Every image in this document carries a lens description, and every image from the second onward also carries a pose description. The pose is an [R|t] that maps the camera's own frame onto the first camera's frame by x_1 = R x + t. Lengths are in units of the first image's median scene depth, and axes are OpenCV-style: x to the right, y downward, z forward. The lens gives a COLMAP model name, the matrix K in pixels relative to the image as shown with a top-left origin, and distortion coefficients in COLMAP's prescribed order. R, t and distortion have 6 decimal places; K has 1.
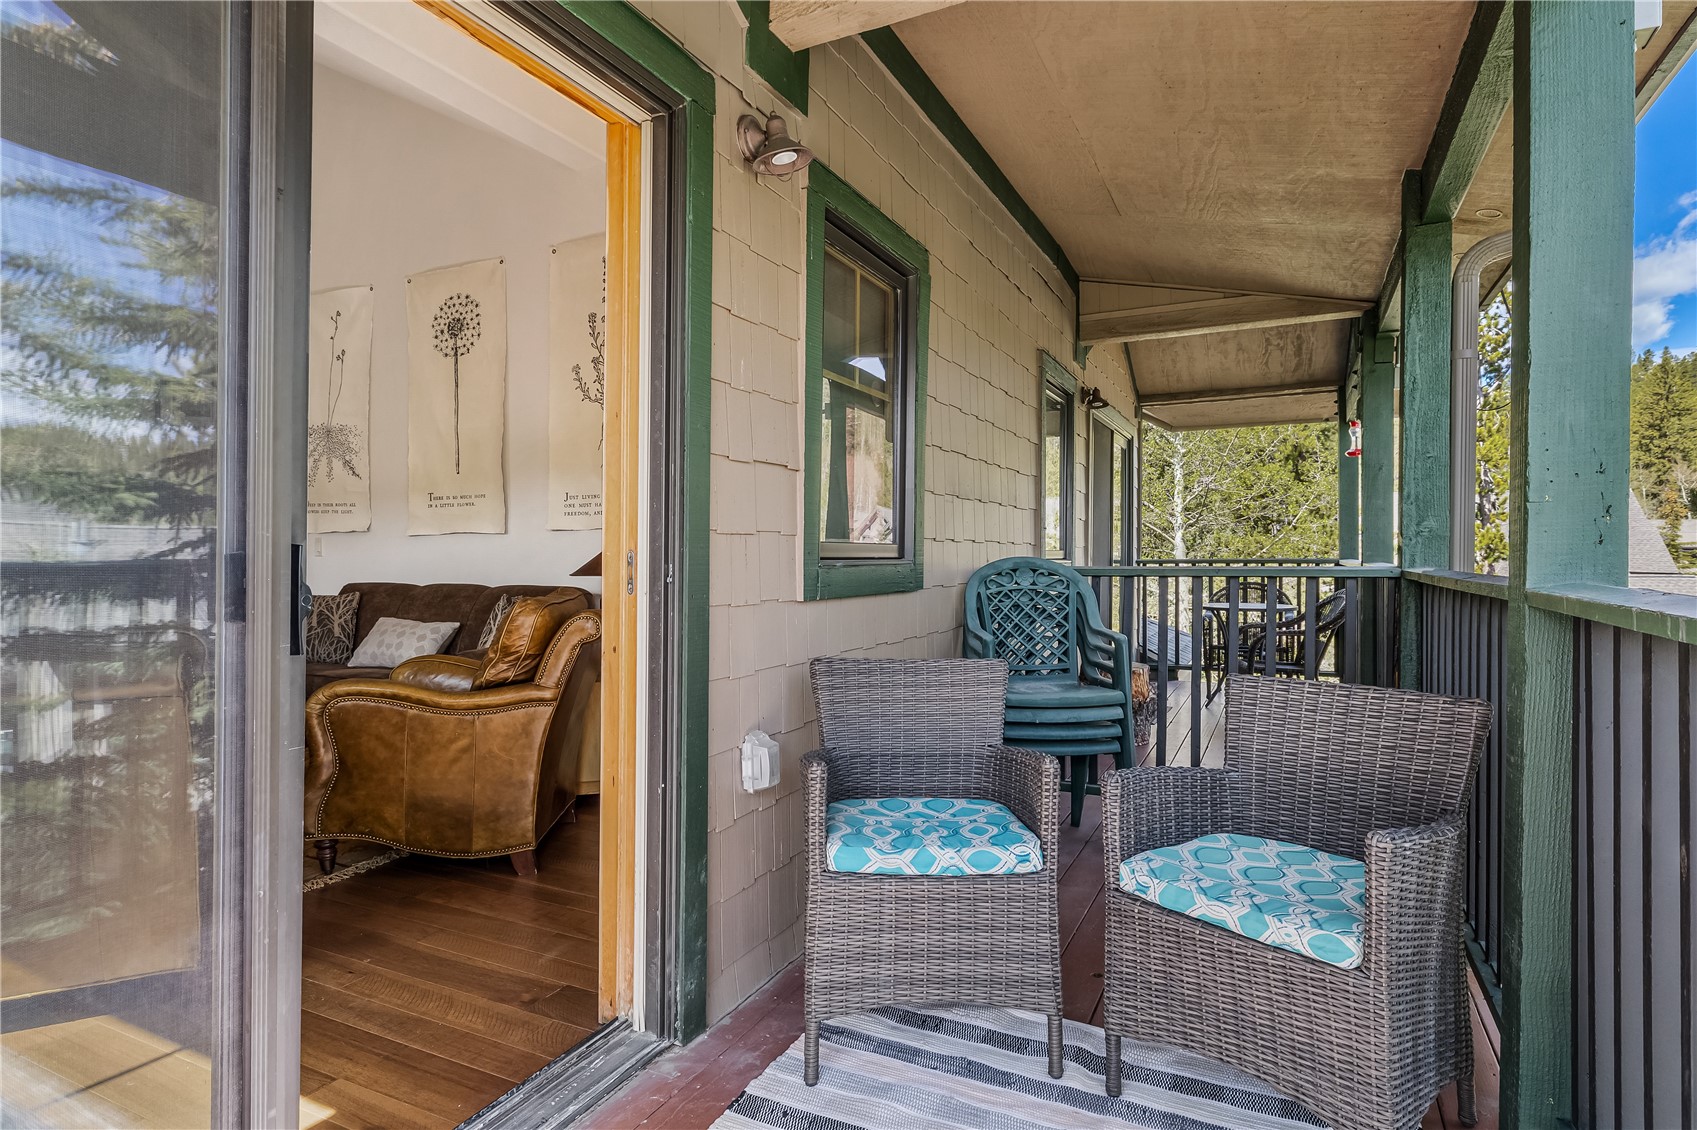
lens RADIAL K [[930.9, 0, 820.4], [0, 930.9, 549.7], [0, 0, 1]] dist [0.003286, -0.001501]
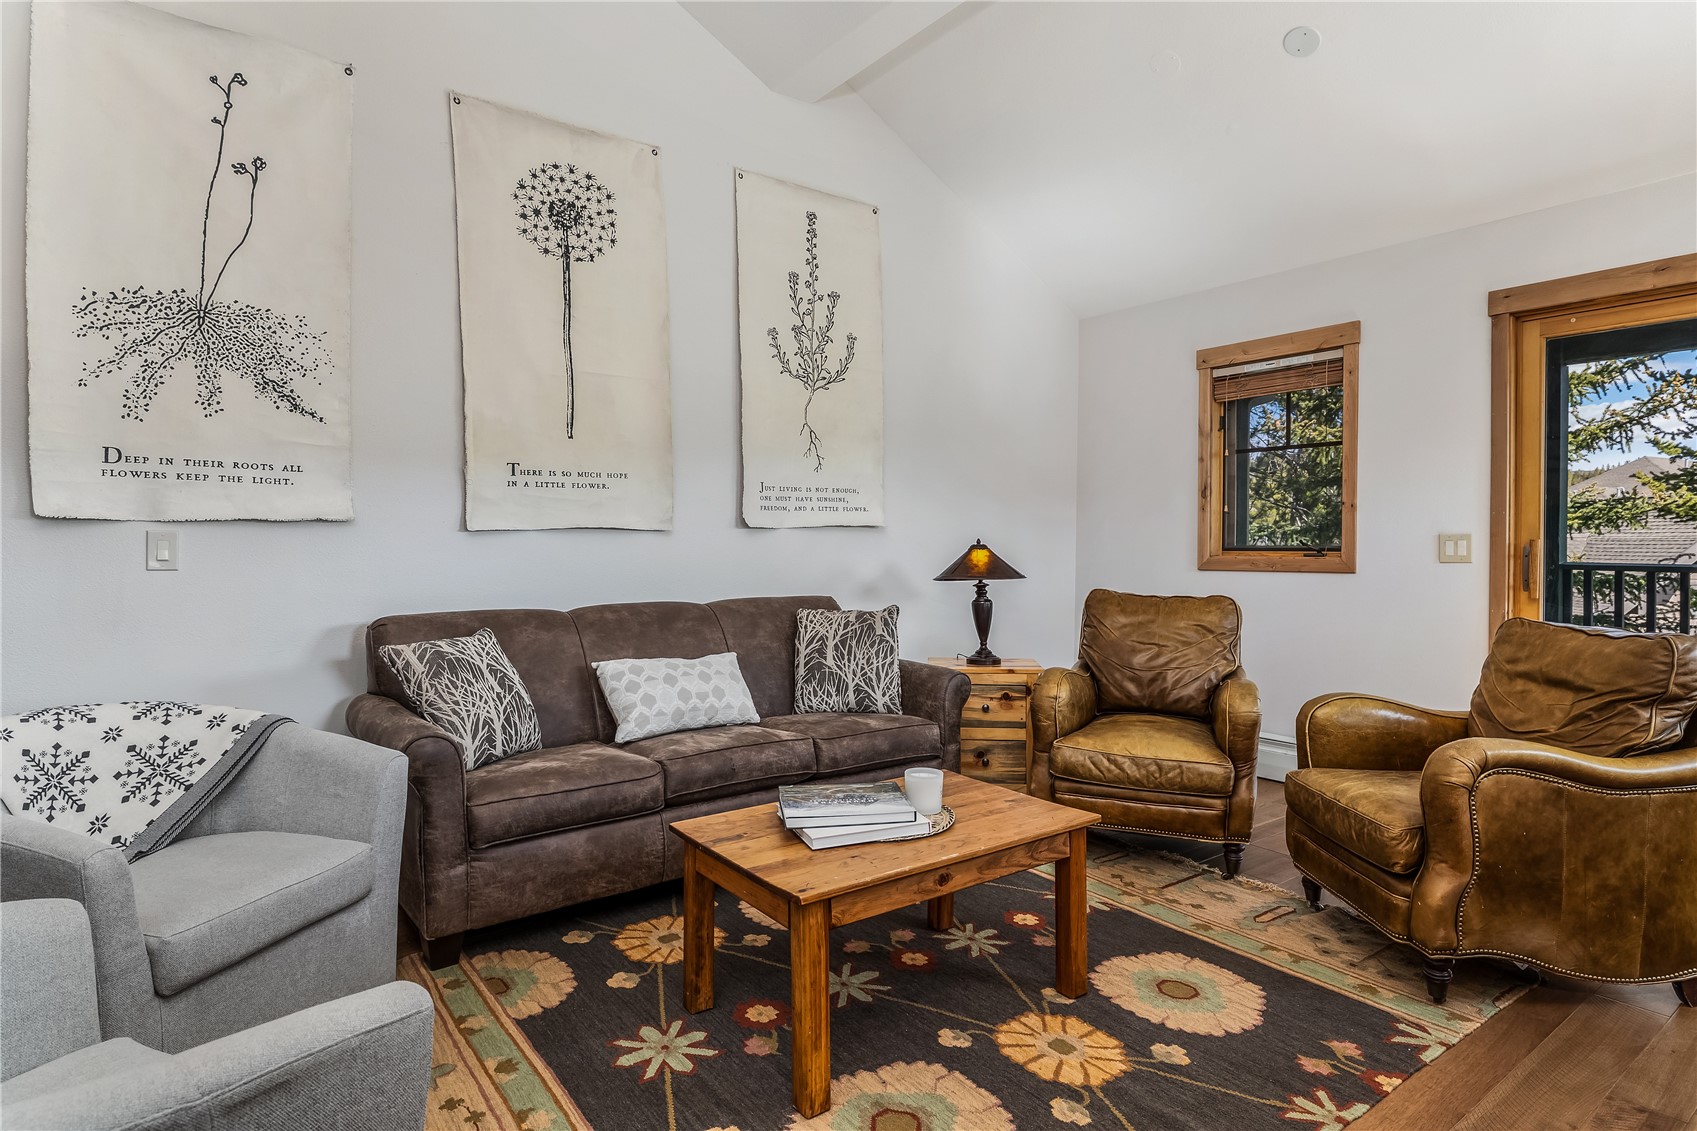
lens RADIAL K [[930.9, 0, 867.6], [0, 930.9, 553.0], [0, 0, 1]] dist [0.003286, -0.001501]
pose [[0.425549, -0.012663, 0.904847, -0.919152], [-0.004403, 0.999861, 0.016063, -0.011748], [-0.904925, -0.010820, 0.425434, 0.536863]]
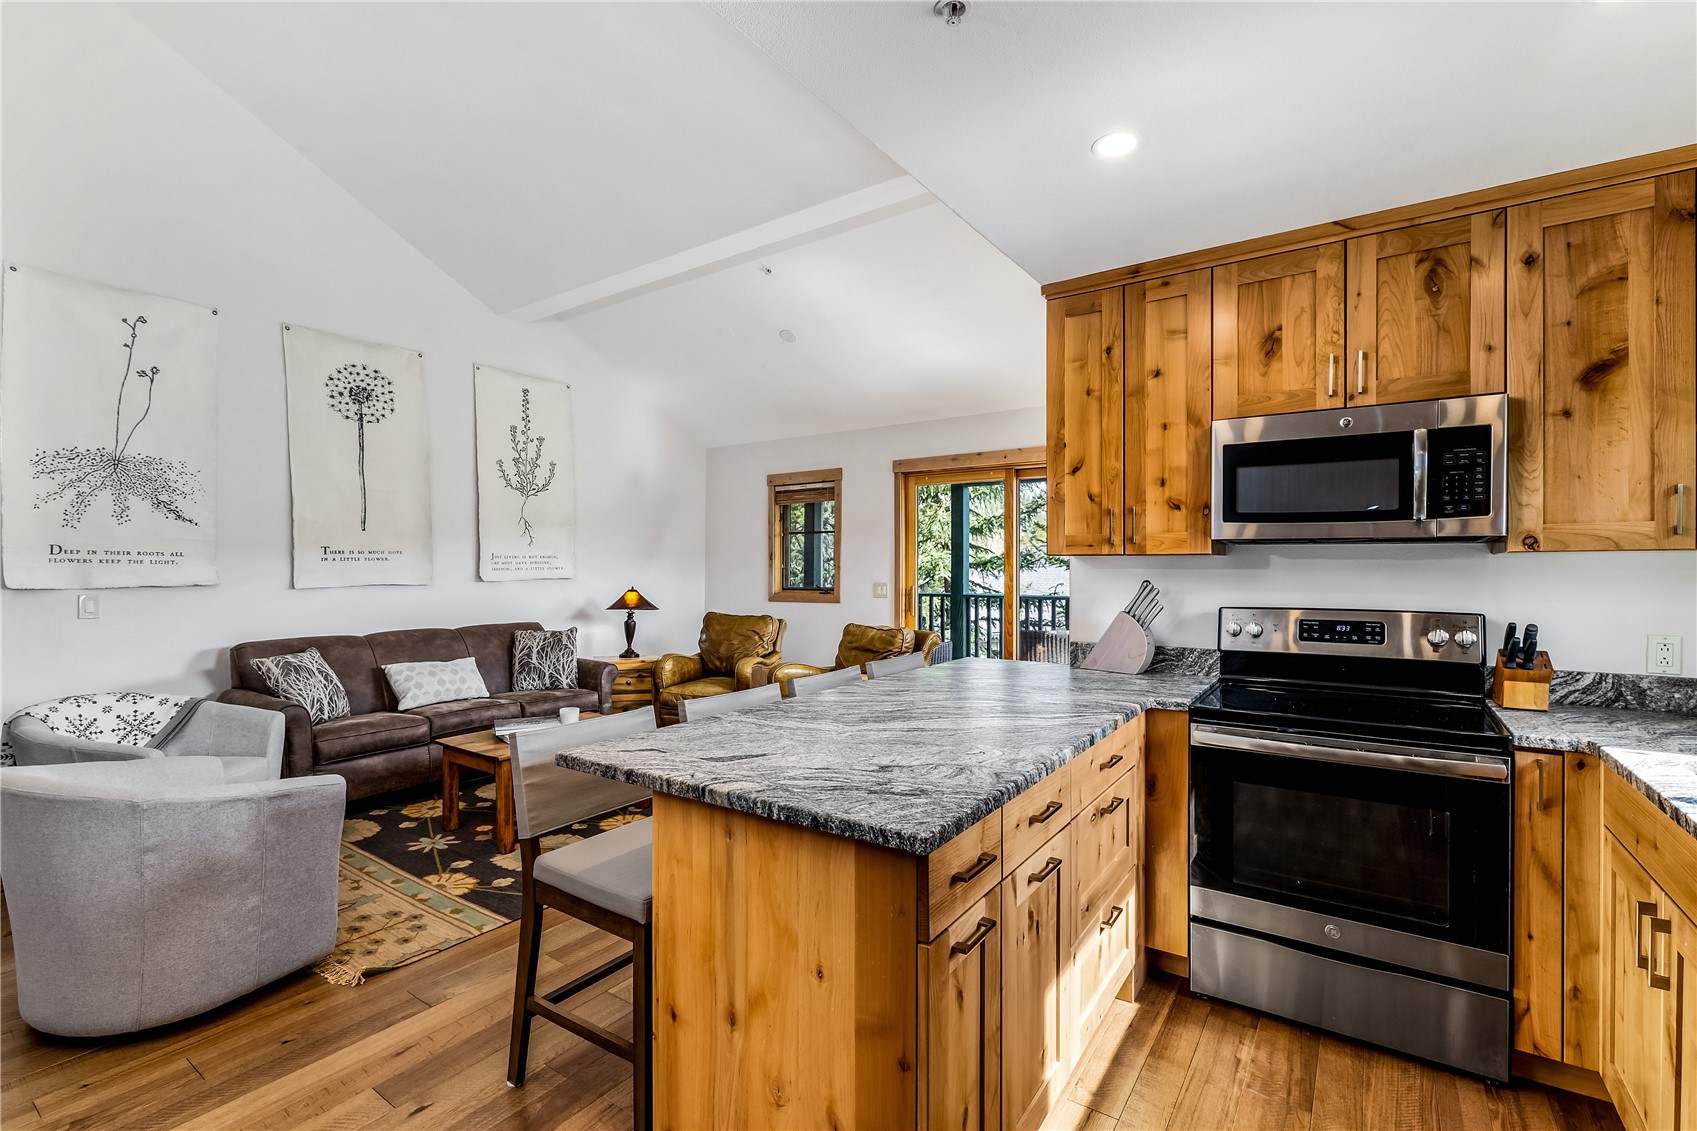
lens RADIAL K [[761.4, 0, 843.5], [0, 761.4, 570.1], [0, 0, 1]] dist [-0.002673, 0.001912]
pose [[0.140999, -0.008368, 0.989974, -1.216214], [-0.004310, 0.999950, 0.009066, -0.046714], [-0.990000, -0.005545, 0.140956, 0.325803]]
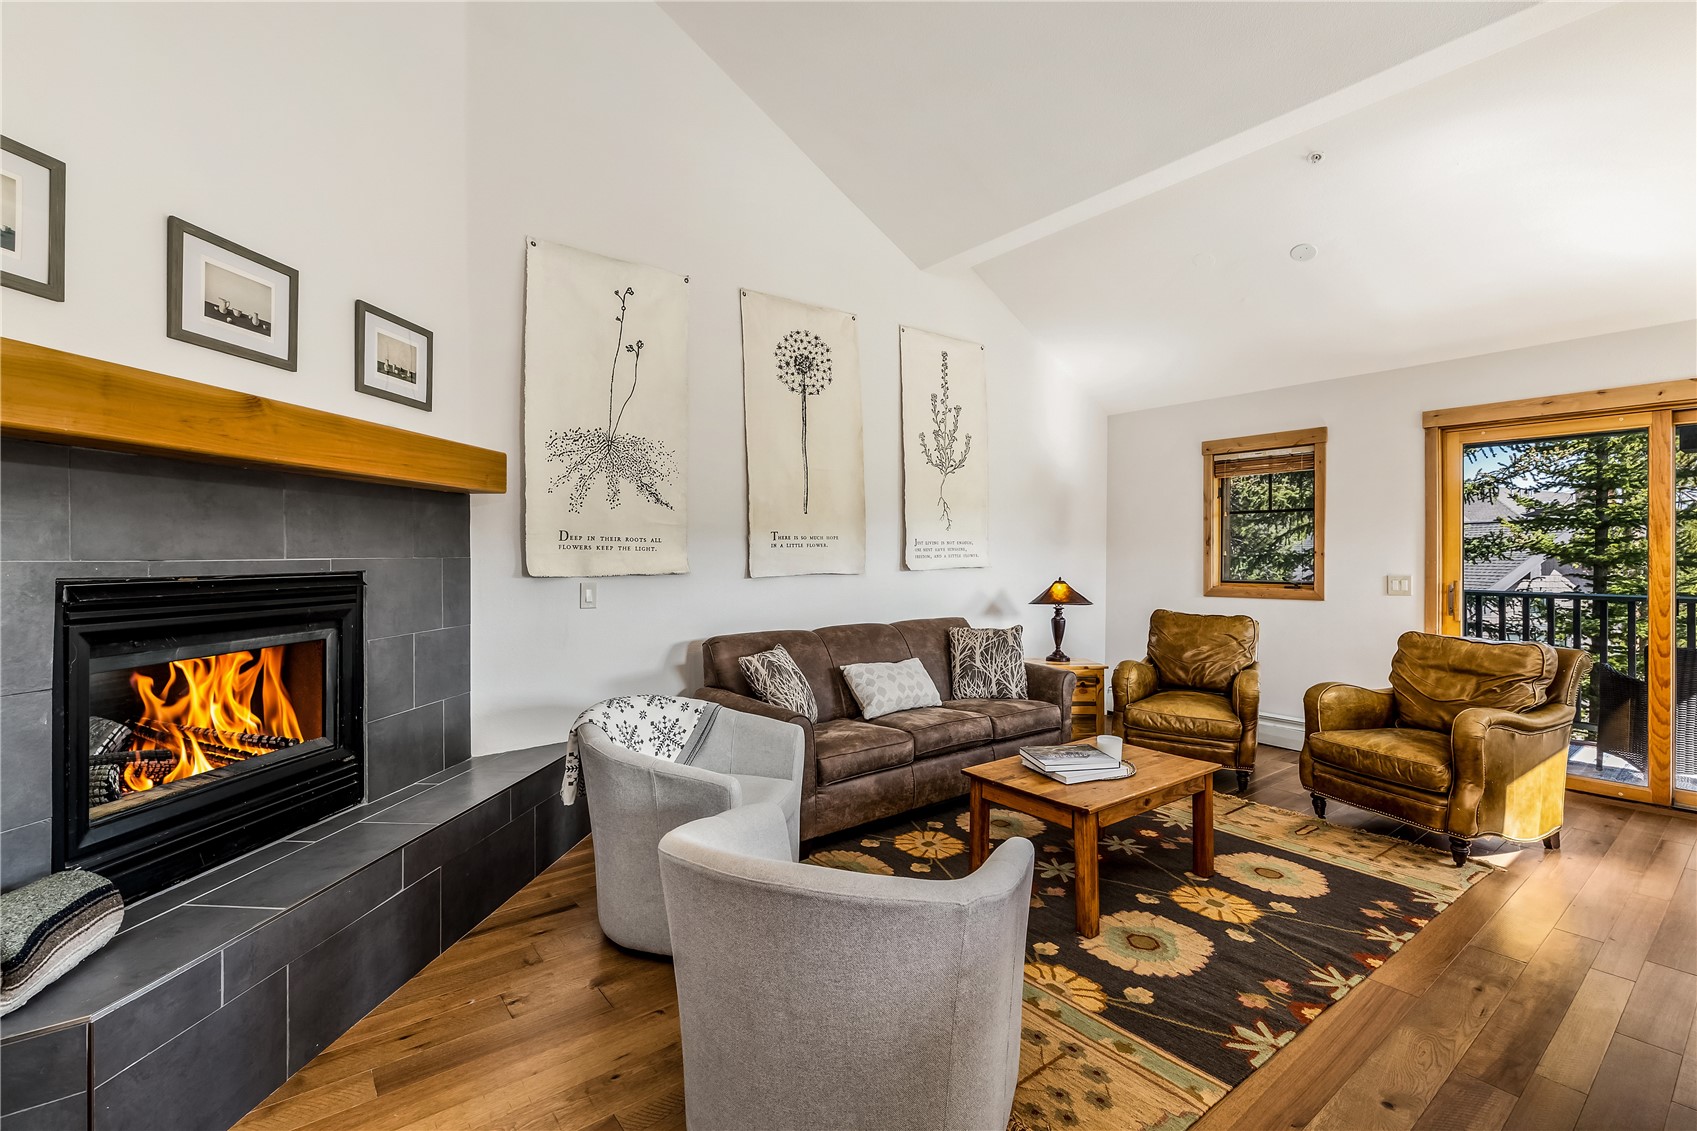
lens RADIAL K [[756.5, 0, 834.7], [0, 756.5, 554.2], [0, 0, 1]] dist [-0.000390, 0.001434]
pose [[0.431532, -0.004184, 0.902088, -1.122032], [-0.003246, 0.999976, 0.006191, -0.044639], [-0.902092, -0.005599, 0.431508, 0.639678]]
